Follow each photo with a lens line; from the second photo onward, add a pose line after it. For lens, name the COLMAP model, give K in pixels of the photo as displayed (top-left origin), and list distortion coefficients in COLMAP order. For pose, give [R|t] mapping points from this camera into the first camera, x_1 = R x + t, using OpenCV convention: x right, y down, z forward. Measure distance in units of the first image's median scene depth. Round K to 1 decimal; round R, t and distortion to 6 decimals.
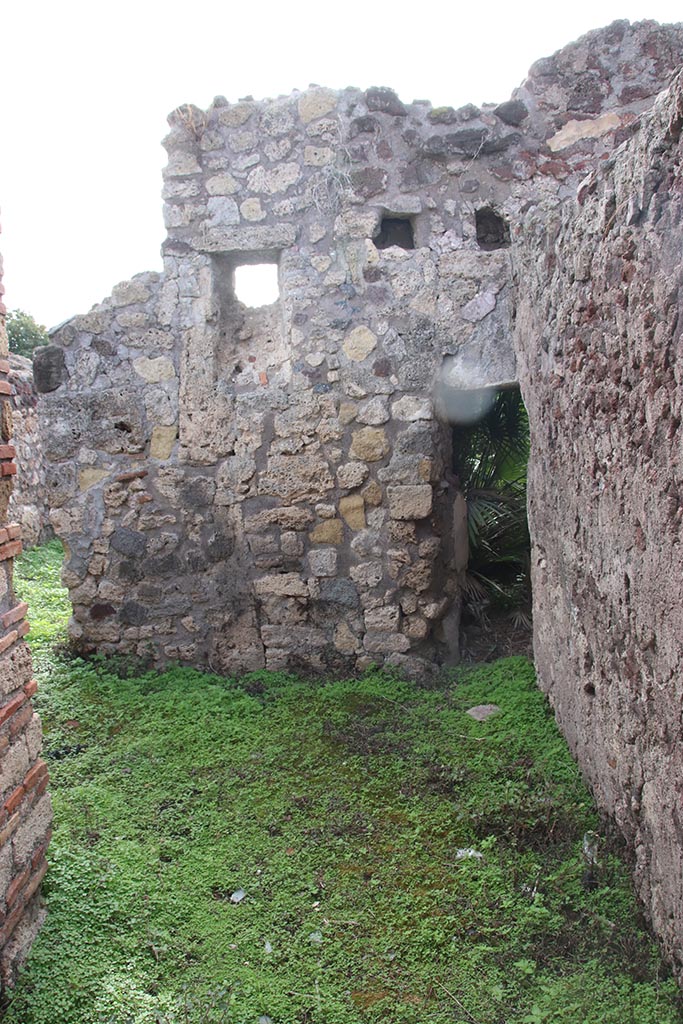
lens RADIAL K [[854.9, 0, 341.5], [0, 854.9, 512.0], [0, 0, 1]] dist [-0.144805, 0.152673]
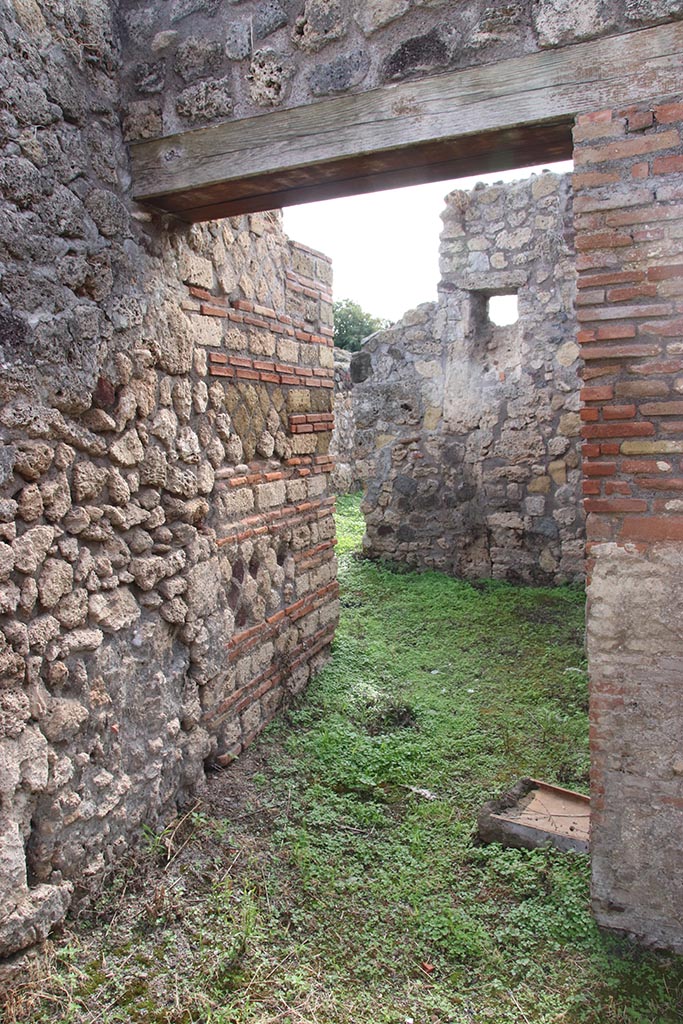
lens RADIAL K [[854.9, 0, 341.5], [0, 854.9, 512.0], [0, 0, 1]] dist [-0.144805, 0.152673]
pose [[0.932978, 0.067113, -0.353620, 0.180251], [-0.060874, 0.997731, 0.028750, 0.048056], [0.354748, -0.005297, 0.934947, -0.449019]]
